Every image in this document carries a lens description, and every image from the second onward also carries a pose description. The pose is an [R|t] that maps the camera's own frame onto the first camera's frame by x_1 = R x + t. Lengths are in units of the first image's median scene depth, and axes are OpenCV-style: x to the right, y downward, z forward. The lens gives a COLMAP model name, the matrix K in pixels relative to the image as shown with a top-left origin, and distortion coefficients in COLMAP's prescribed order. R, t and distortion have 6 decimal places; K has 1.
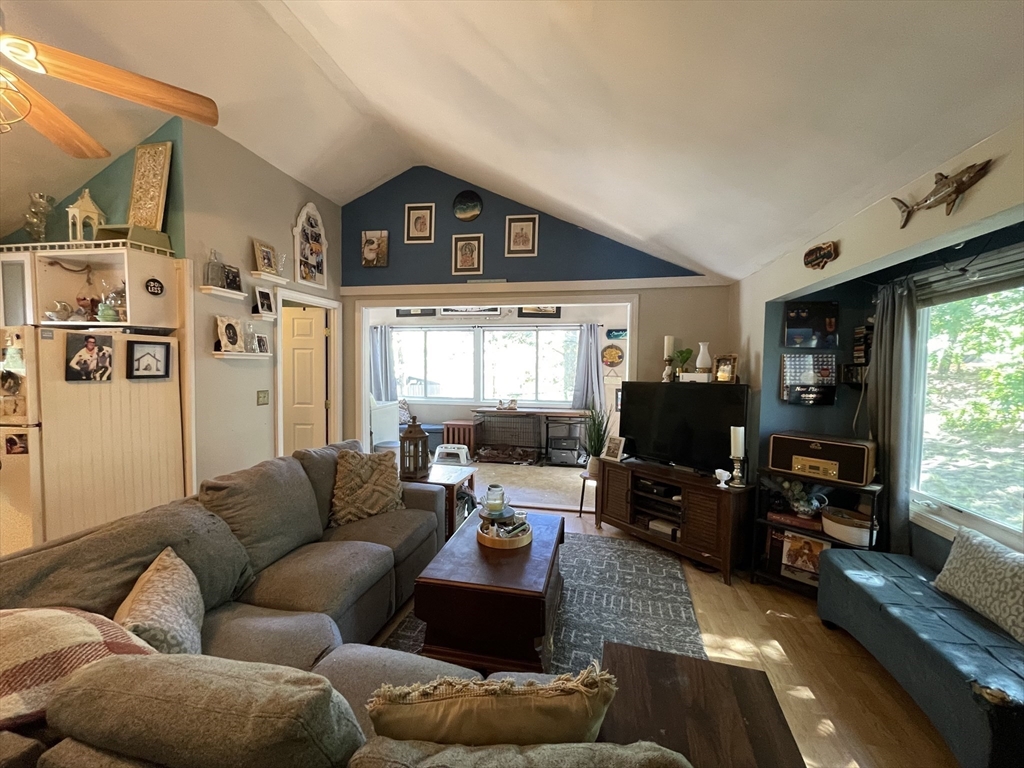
lens RADIAL K [[417.9, 0, 512.5], [0, 417.9, 381.8], [0, 0, 1]] dist [-0.000044, -0.000003]
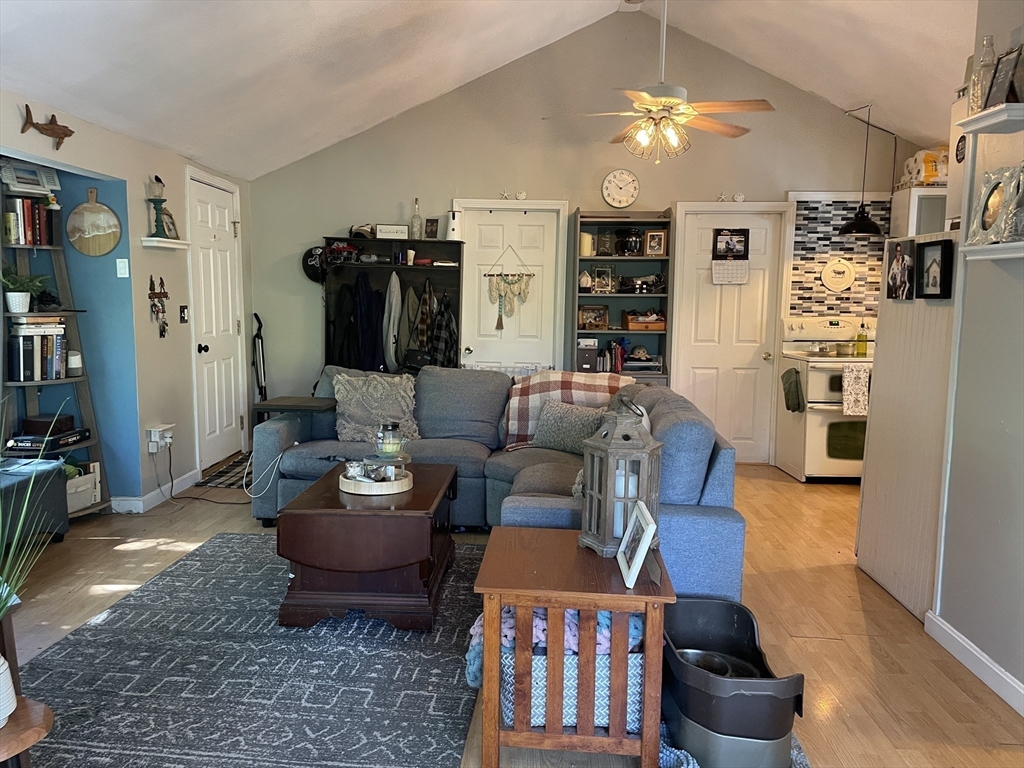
lens RADIAL K [[778.3, 0, 508.7], [0, 778.3, 384.0], [0, 0, 1]] dist [0.088574, -0.118039]
pose [[-0.984990, -0.008758, -0.172389, -0.009295], [-0.035348, 0.987781, 0.151786, -0.051505], [0.168953, 0.155601, -0.973264, 2.670015]]
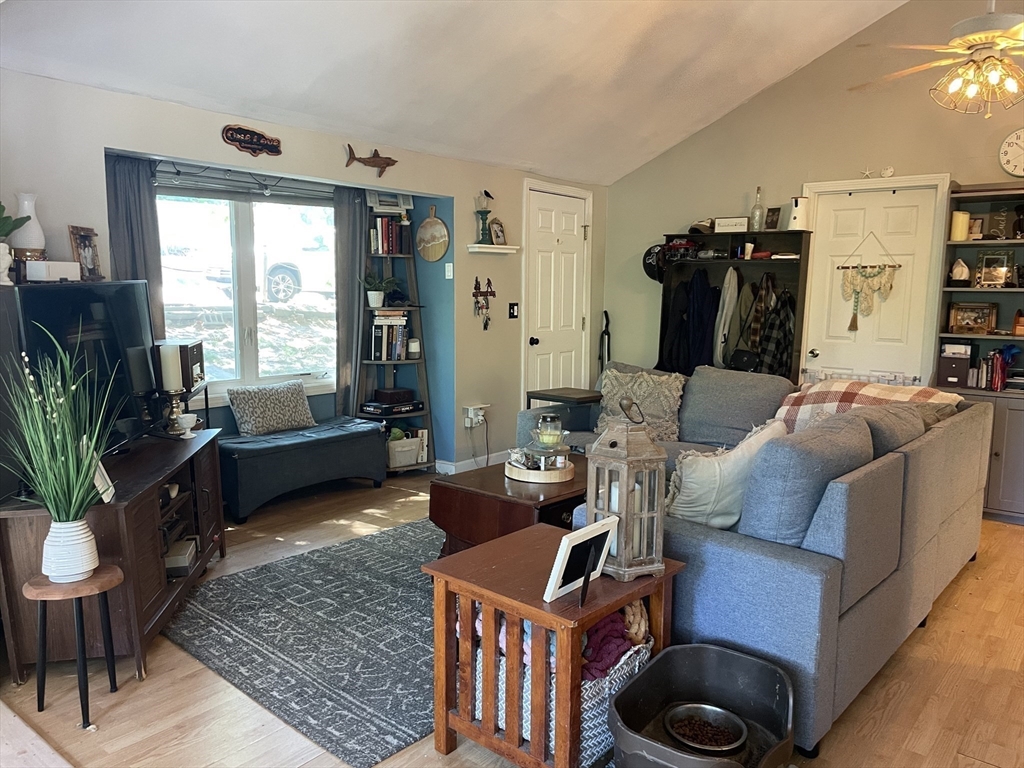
lens RADIAL K [[778.3, 0, 494.1], [0, 778.3, 388.7], [0, 0, 1]] dist [0.088574, -0.118039]
pose [[-0.883381, -0.081796, 0.461462, -0.685226], [-0.002672, 0.985514, 0.169571, -0.052626], [-0.468647, 0.148562, -0.870804, 2.559302]]
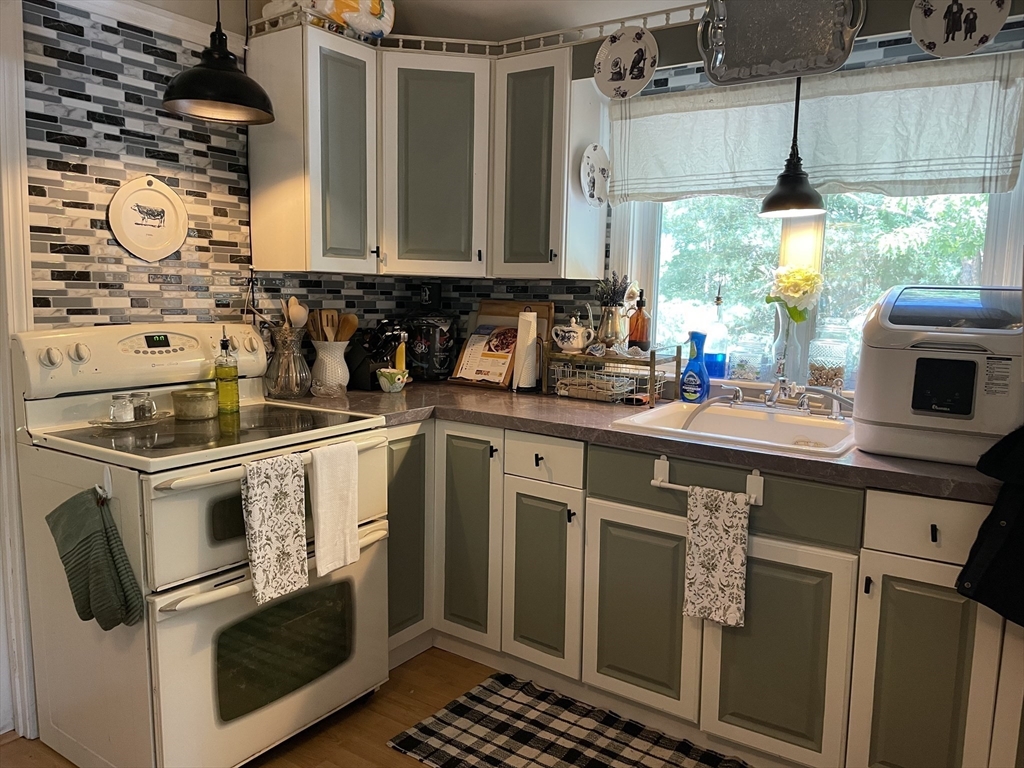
lens RADIAL K [[778.3, 0, 508.7], [0, 778.3, 389.5], [0, 0, 1]] dist [0.088574, -0.118039]
pose [[-0.406809, 0.089237, -0.909144, -0.856151], [-0.071196, 0.989093, 0.128942, 0.011796], [0.910735, 0.117182, -0.396019, 0.920237]]
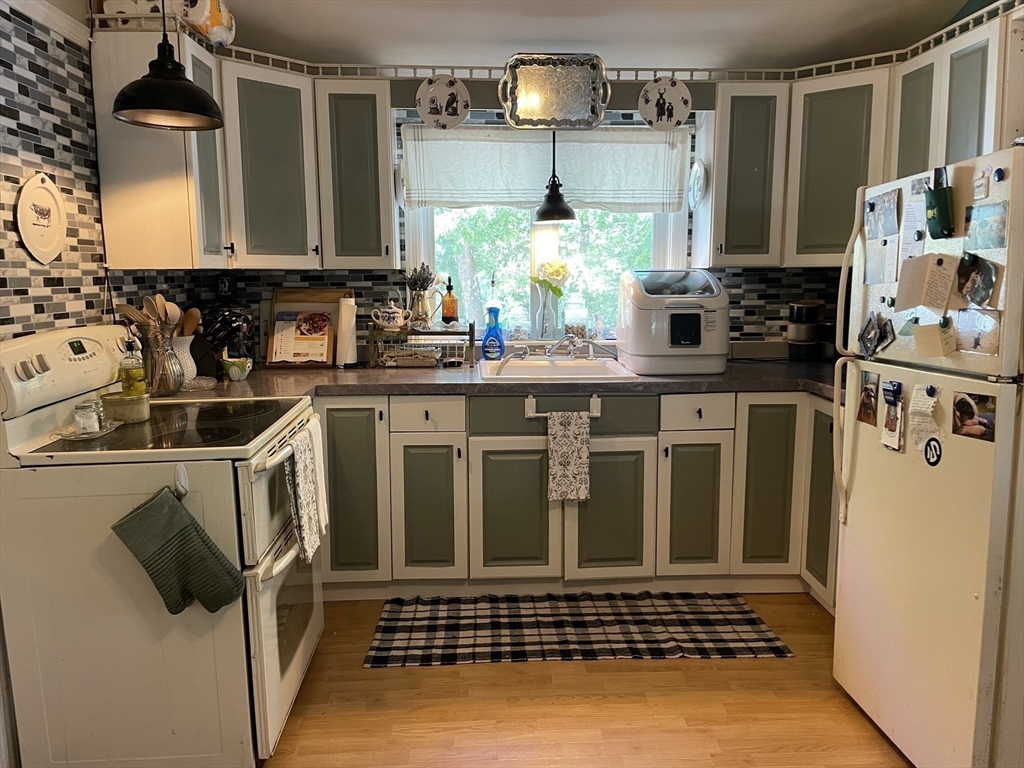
lens RADIAL K [[778.3, 0, 508.4], [0, 778.3, 377.7], [0, 0, 1]] dist [0.088574, -0.118039]
pose [[0.248646, 0.111955, -0.962103, -0.481872], [-0.032624, 0.993702, 0.107201, 0.031338], [0.968045, 0.004733, 0.250732, 0.288086]]
